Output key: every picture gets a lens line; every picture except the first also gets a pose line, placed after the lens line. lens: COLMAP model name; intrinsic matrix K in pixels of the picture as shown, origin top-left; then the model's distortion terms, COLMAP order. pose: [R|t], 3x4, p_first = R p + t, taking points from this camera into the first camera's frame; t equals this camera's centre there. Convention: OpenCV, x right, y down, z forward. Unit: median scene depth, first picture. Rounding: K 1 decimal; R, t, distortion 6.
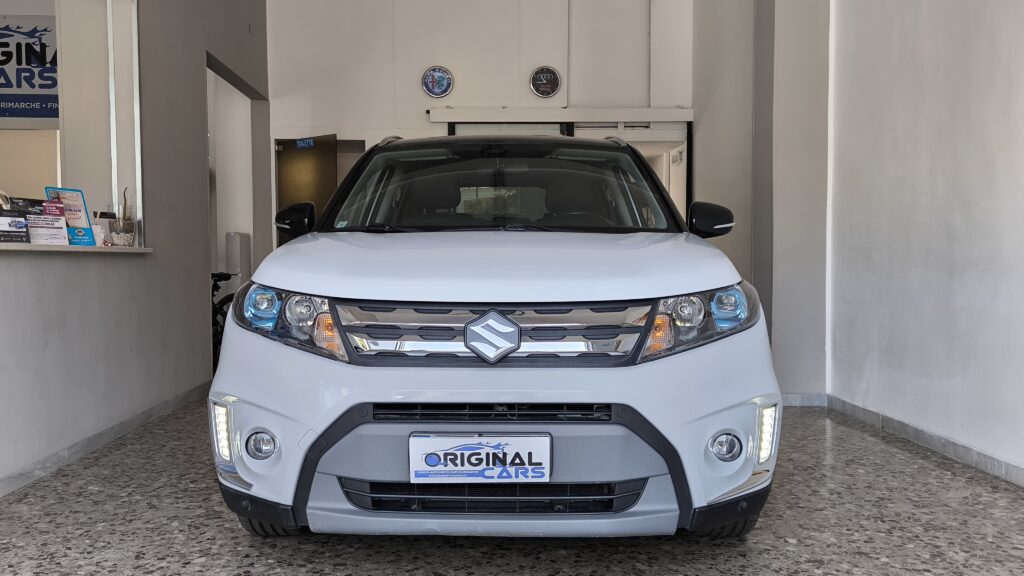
lens RADIAL K [[876.6, 0, 504.5], [0, 876.6, 283.5], [0, 0, 1]] dist [0.049795, -0.046128]
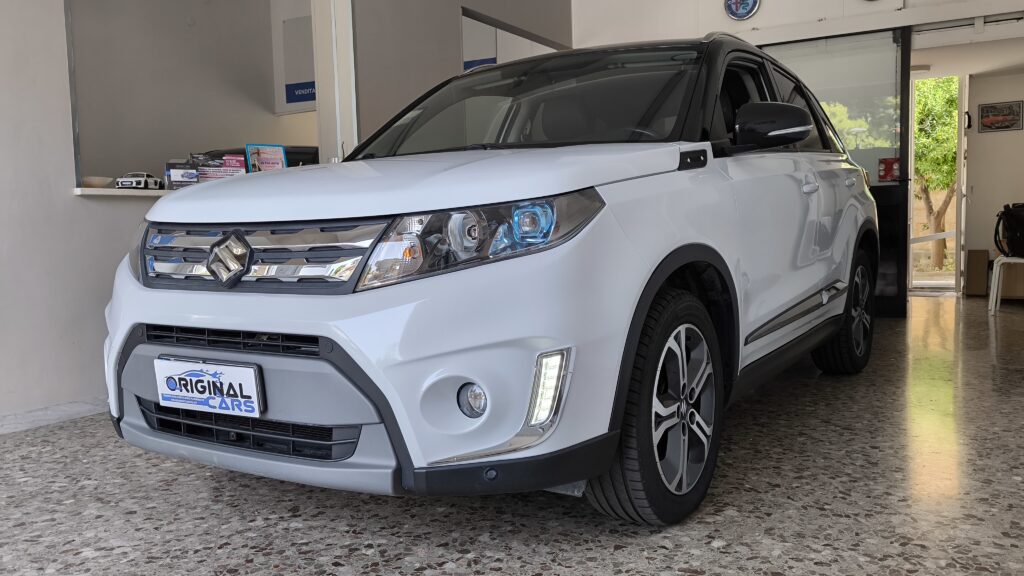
lens RADIAL K [[876.6, 0, 507.3], [0, 876.6, 293.7], [0, 0, 1]] dist [0.049795, -0.046128]
pose [[0.843467, 0.023574, -0.536663, 0.733314], [0.007631, 0.998410, 0.055851, 0.047213], [0.537126, -0.051204, 0.841946, 0.367197]]
